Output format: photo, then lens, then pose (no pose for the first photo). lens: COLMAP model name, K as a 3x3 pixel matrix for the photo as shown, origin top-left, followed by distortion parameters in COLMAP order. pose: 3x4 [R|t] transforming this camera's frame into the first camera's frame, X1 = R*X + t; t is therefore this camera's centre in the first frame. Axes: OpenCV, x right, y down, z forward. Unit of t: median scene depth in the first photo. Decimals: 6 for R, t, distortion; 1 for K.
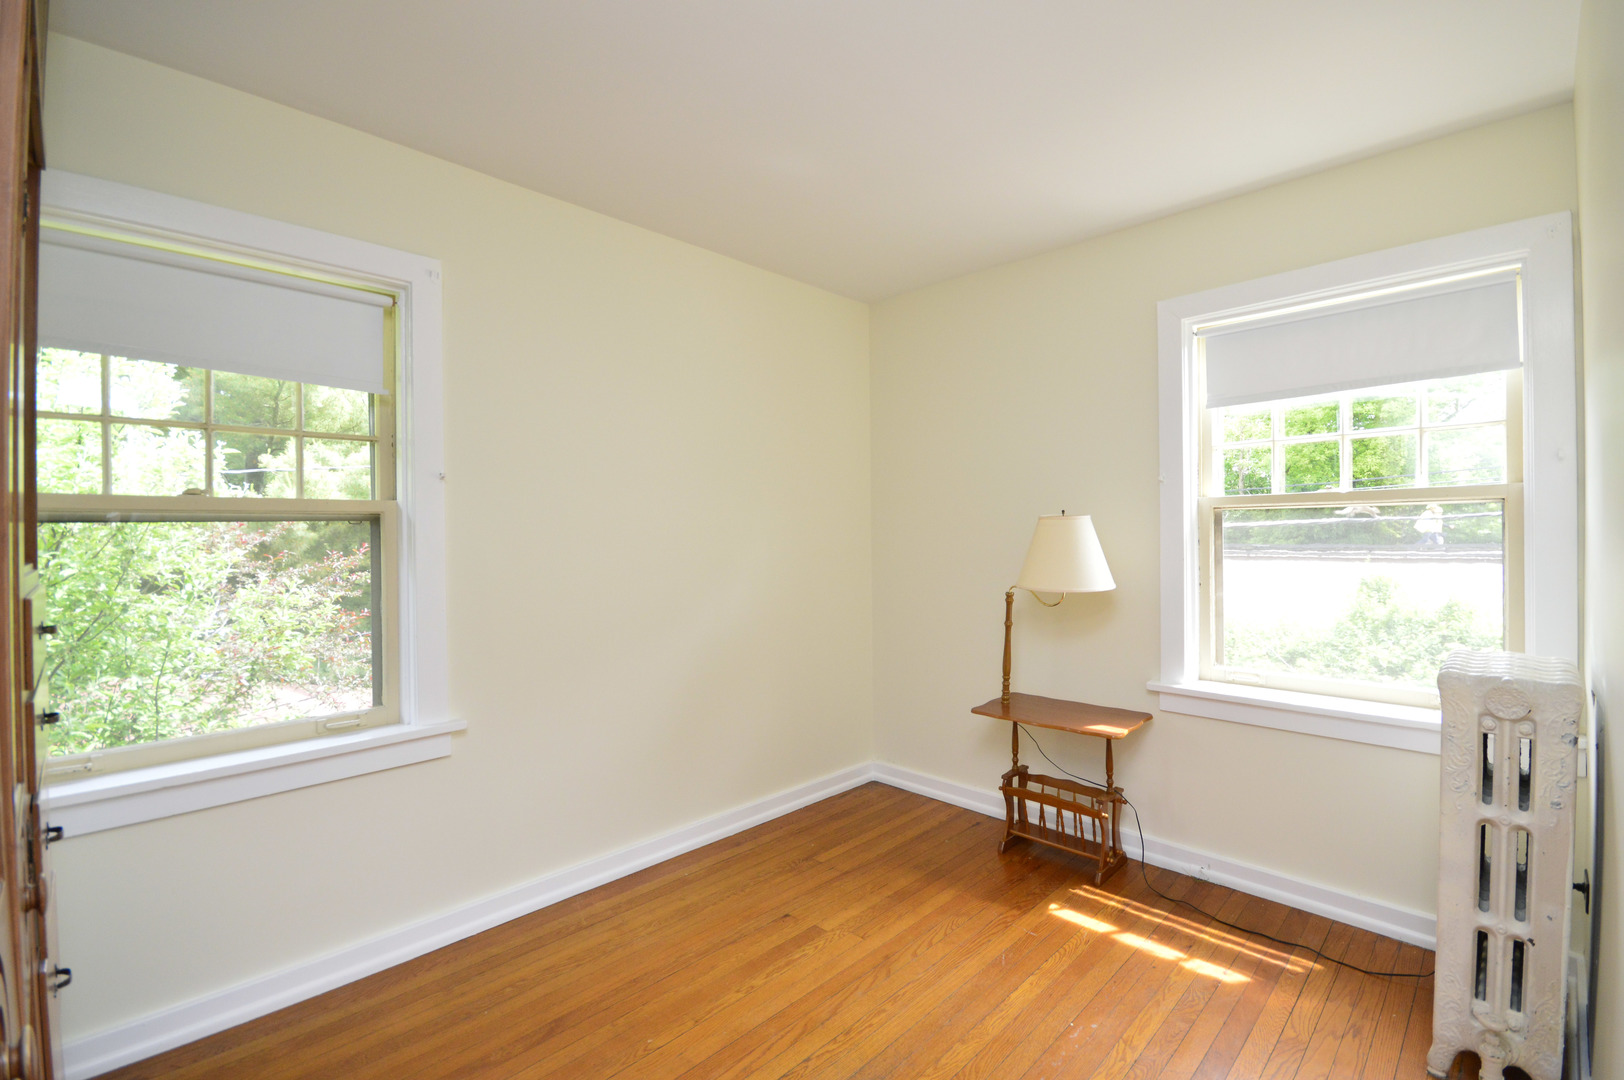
lens RADIAL K [[718.7, 0, 815.6], [0, 718.7, 541.0], [0, 0, 1]] dist [-0.003180, -0.000230]
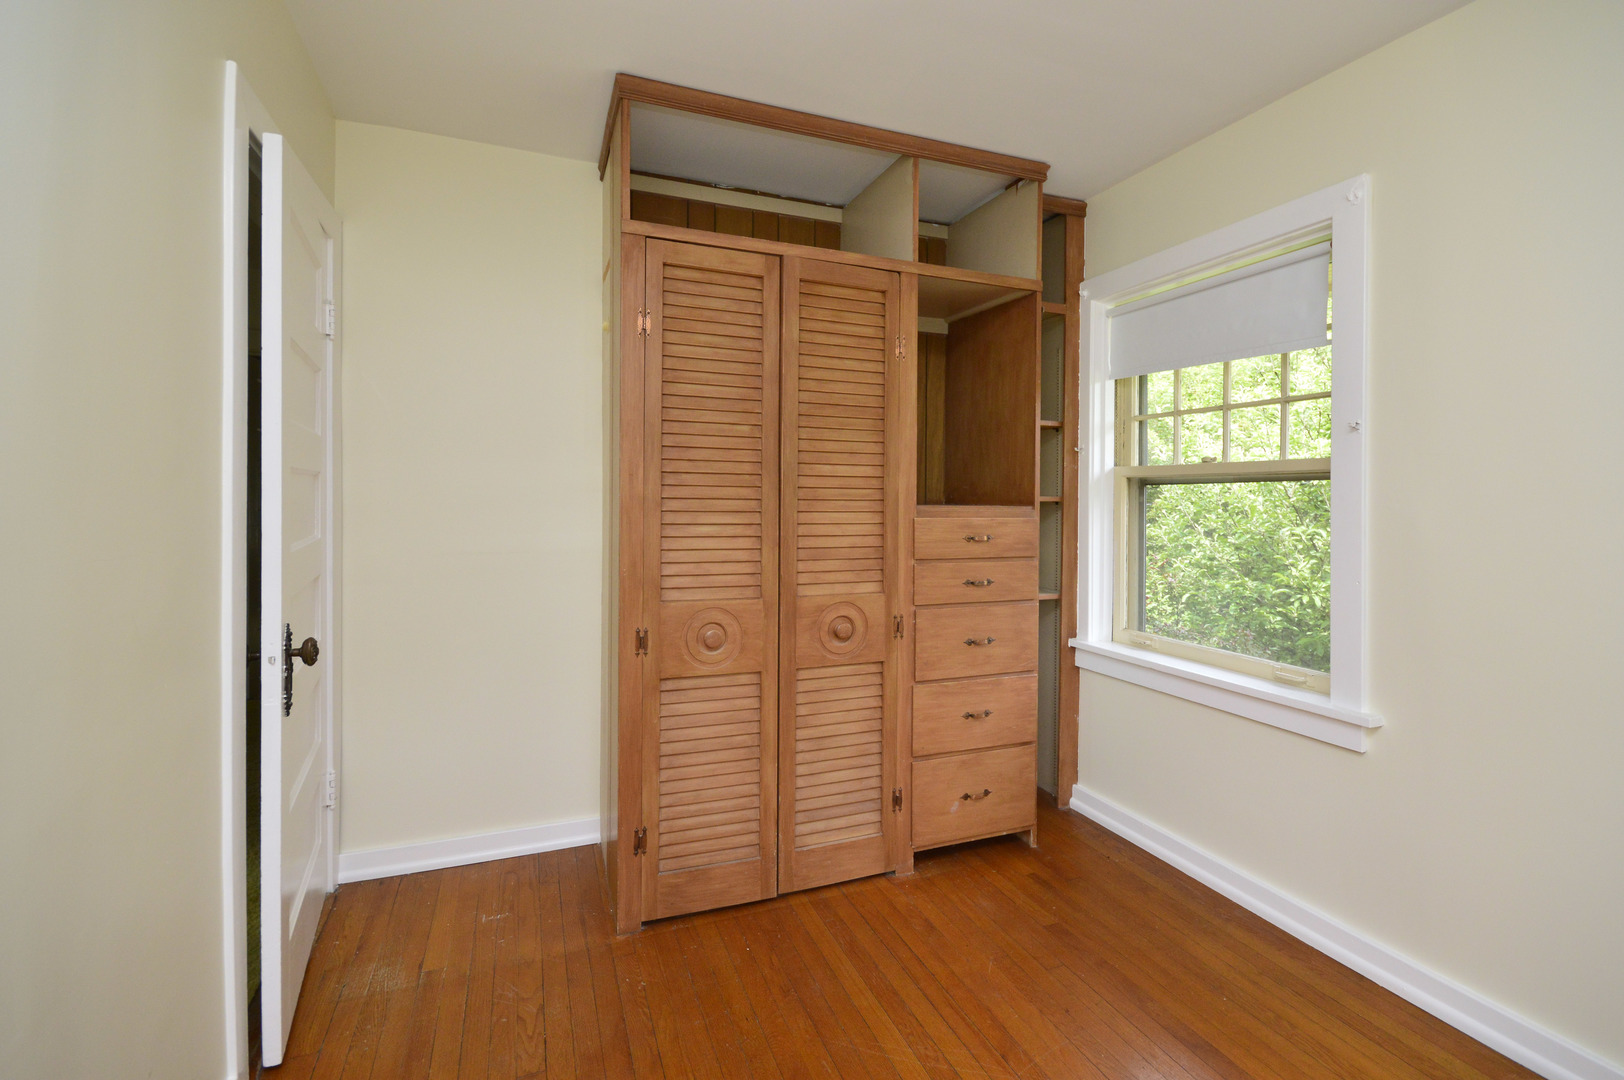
lens RADIAL K [[718.7, 0, 817.1], [0, 718.7, 496.1], [0, 0, 1]] dist [-0.003180, -0.000230]
pose [[-0.399196, 0.013380, -0.916768, 0.568067], [-0.002432, 0.999875, 0.015652, -0.020238], [0.916862, 0.008478, -0.399113, 0.806087]]
